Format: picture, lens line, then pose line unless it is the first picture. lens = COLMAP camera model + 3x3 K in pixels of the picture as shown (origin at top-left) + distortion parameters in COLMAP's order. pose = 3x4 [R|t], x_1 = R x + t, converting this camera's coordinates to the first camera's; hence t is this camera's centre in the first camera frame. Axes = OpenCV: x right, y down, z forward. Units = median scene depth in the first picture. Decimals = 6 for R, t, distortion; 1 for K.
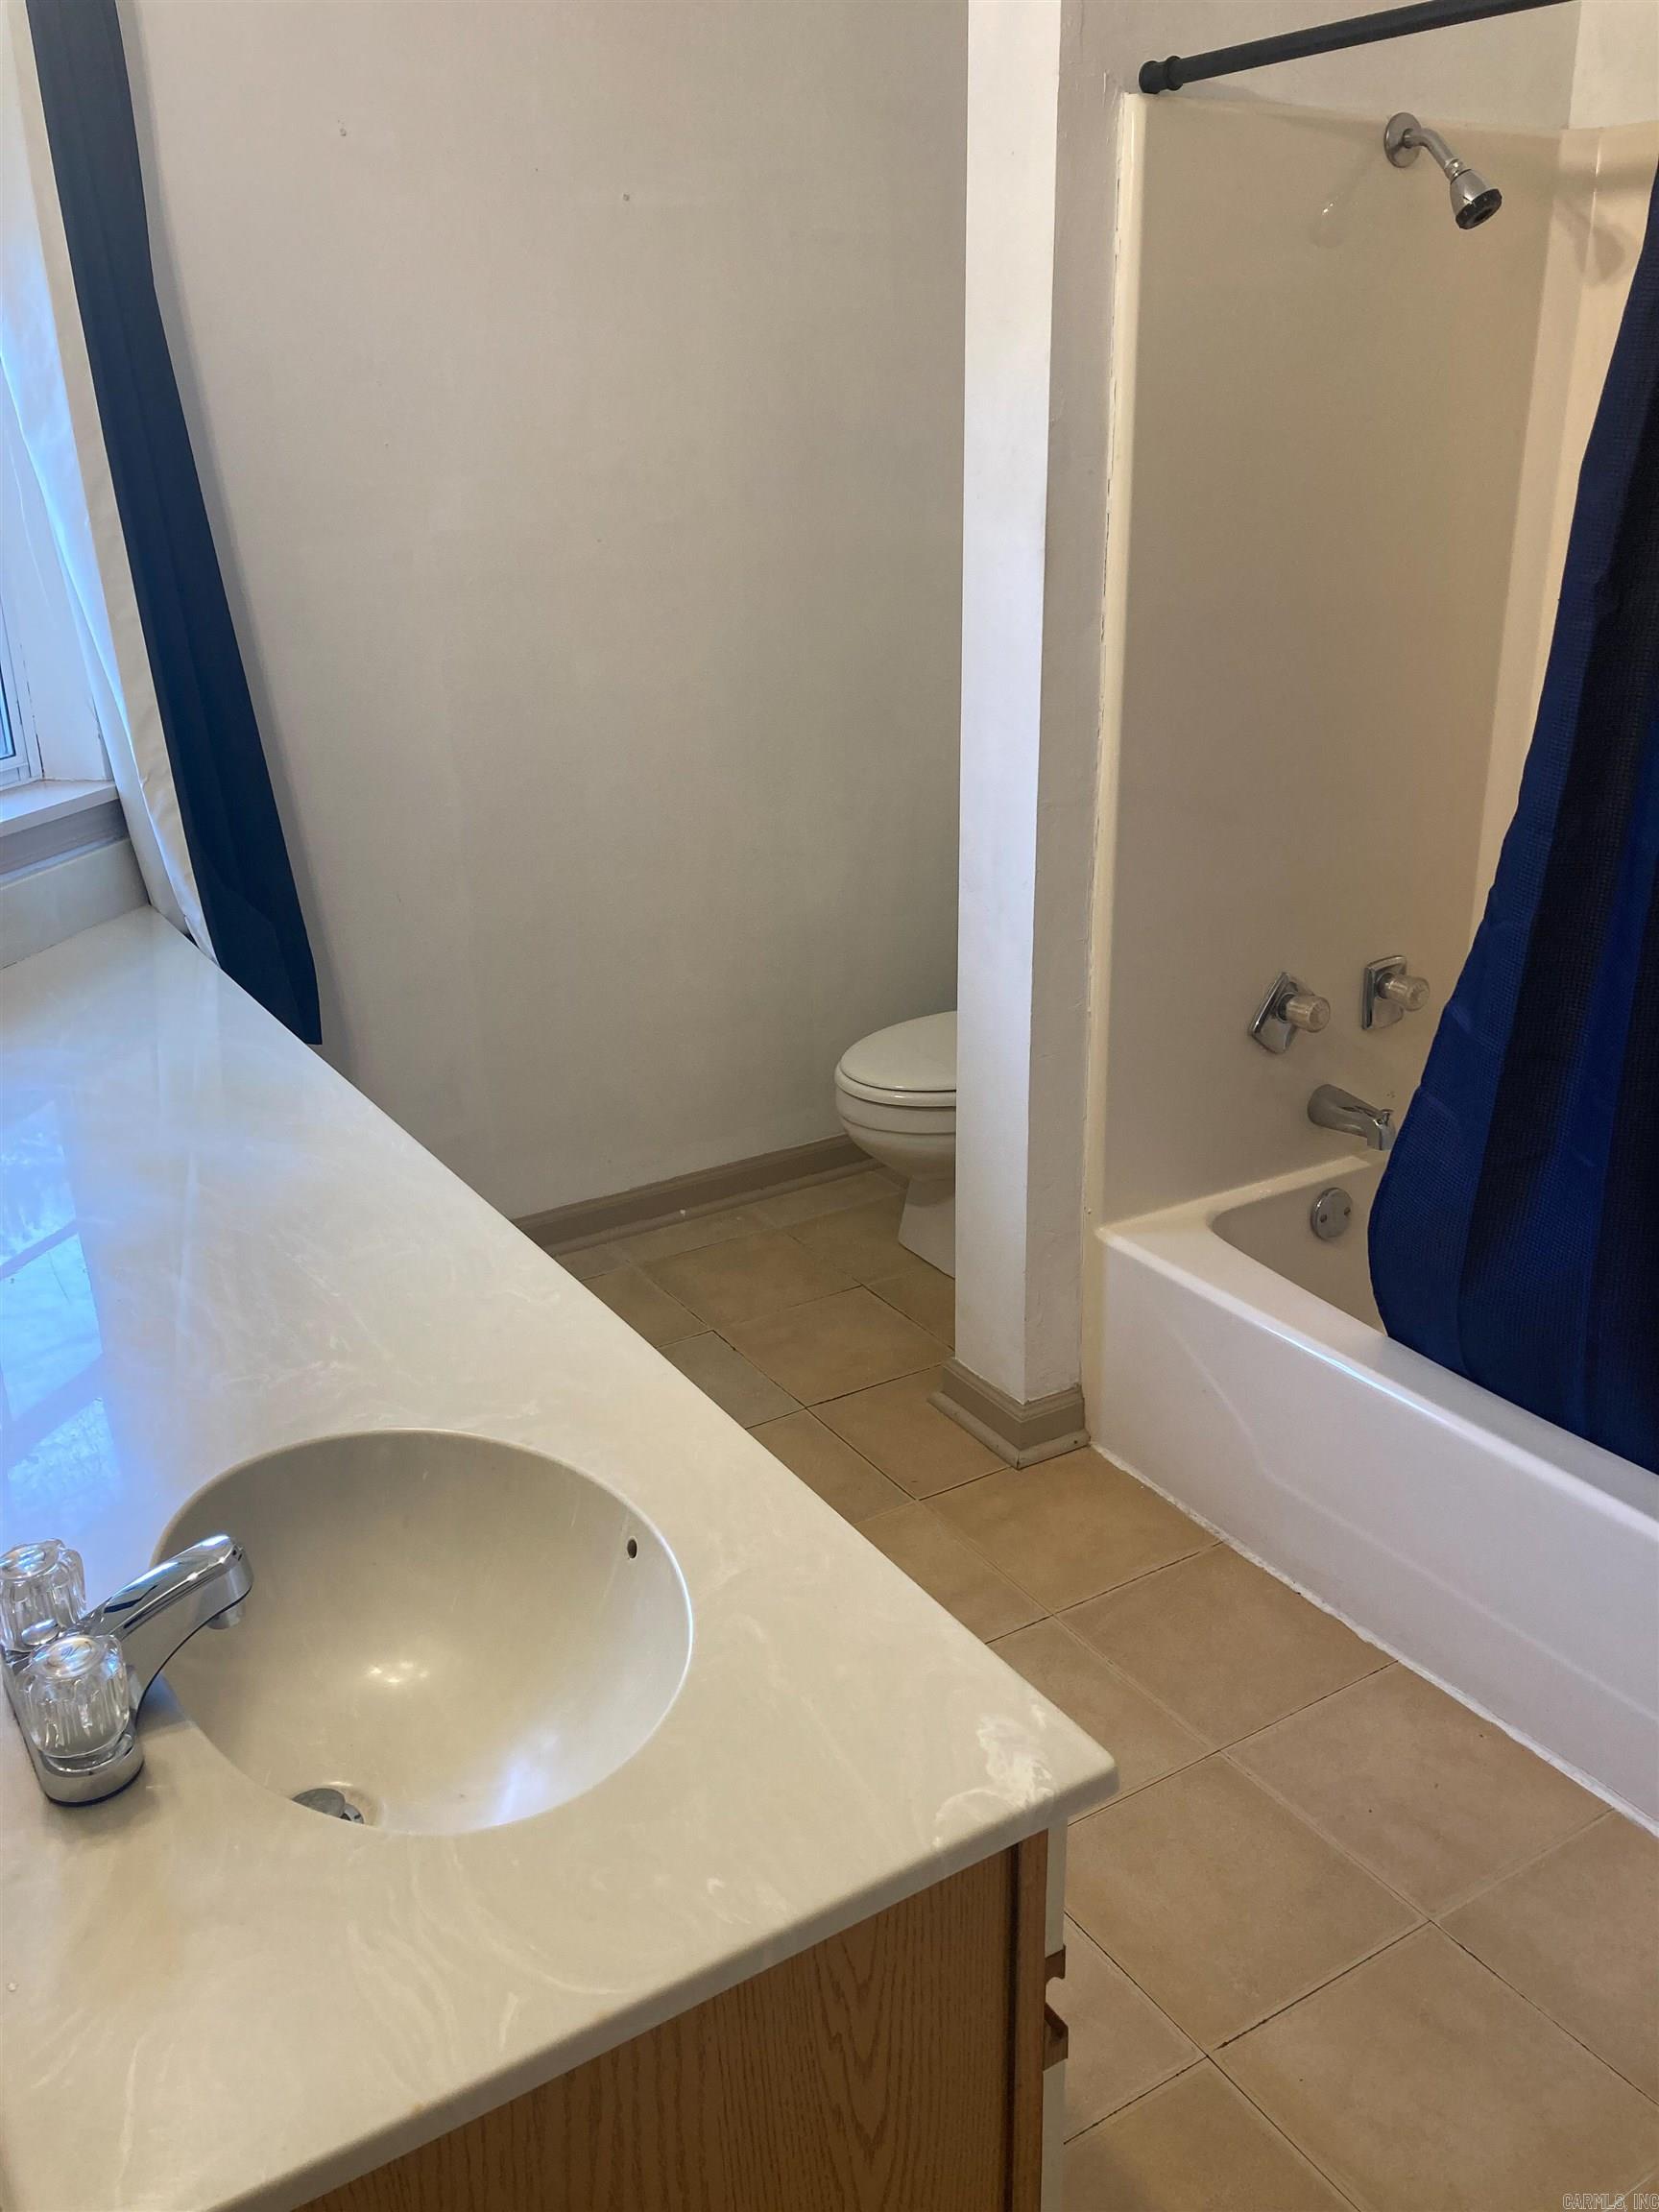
lens RADIAL K [[1825.6, 0, 829.5], [0, 1825.6, 1106.0], [0, 0, 1]] dist [0.043523, -0.043045]
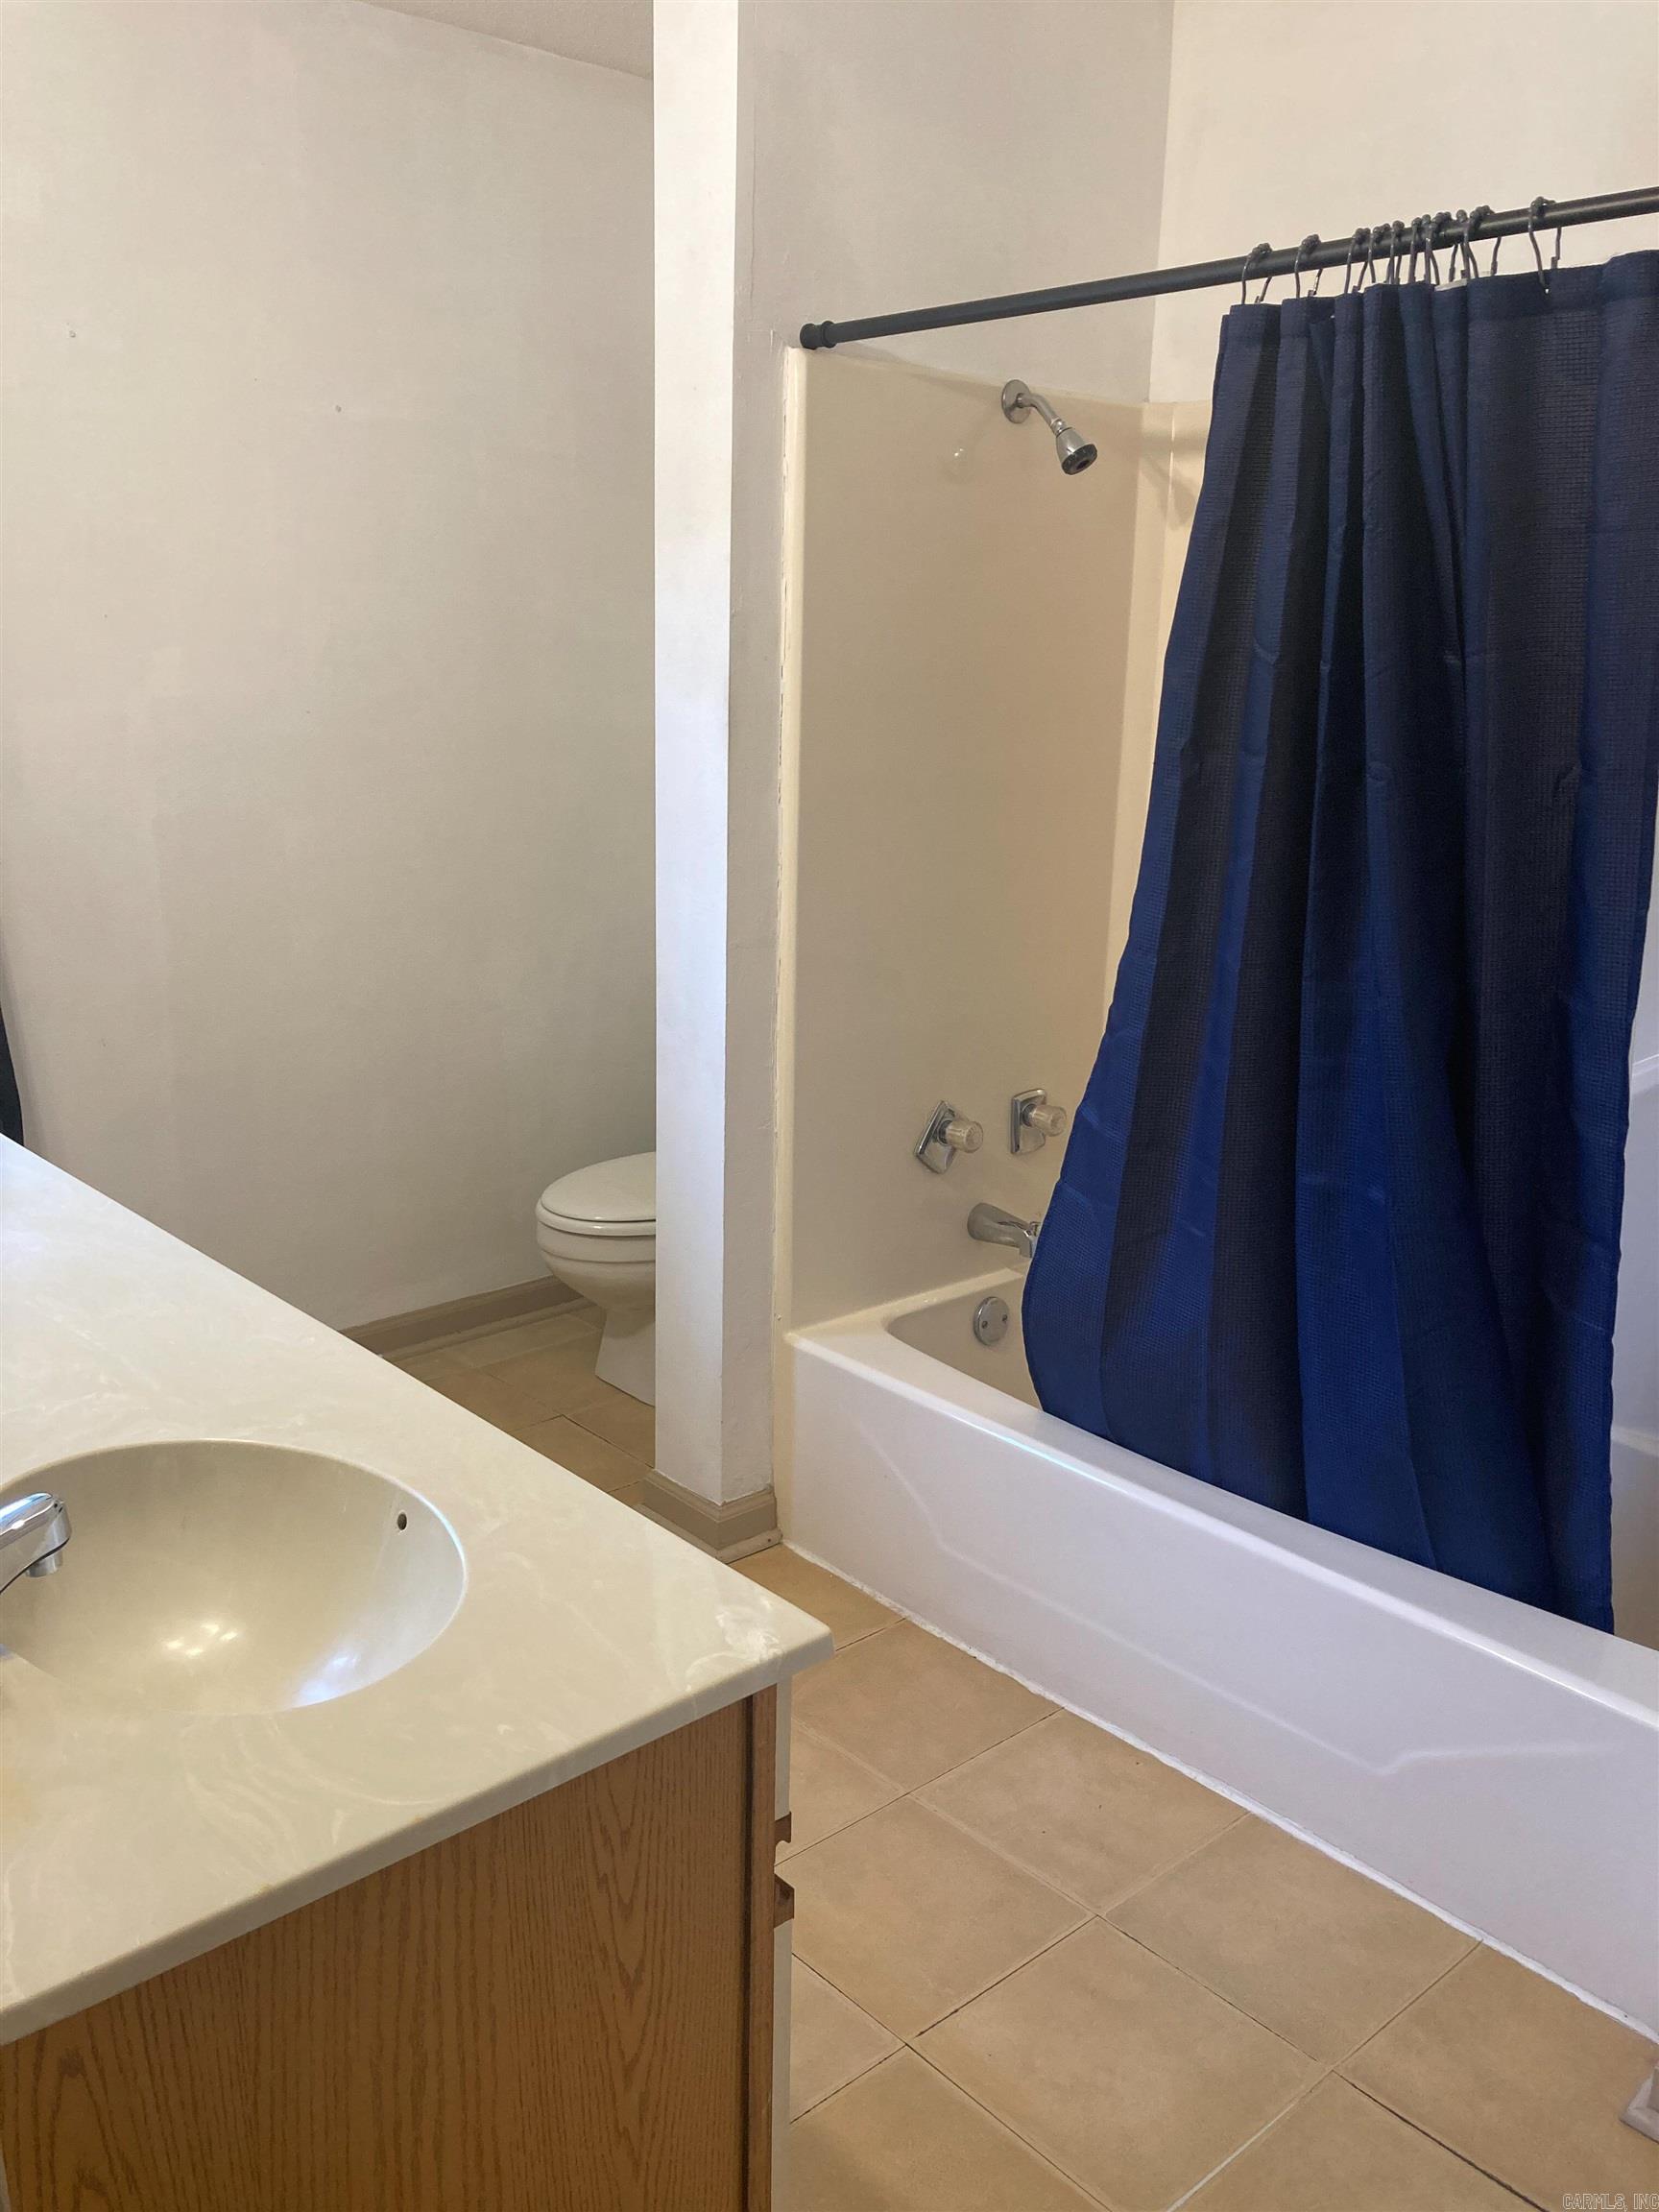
lens RADIAL K [[1805.8, 0, 800.2], [0, 1805.8, 1114.9], [0, 0, 1]] dist [0.174920, -0.462236]
pose [[0.986389, -0.005136, 0.164348, -0.027117], [0.023475, 0.993672, -0.109838, 0.066736], [-0.162744, 0.112201, 0.980268, -0.097422]]
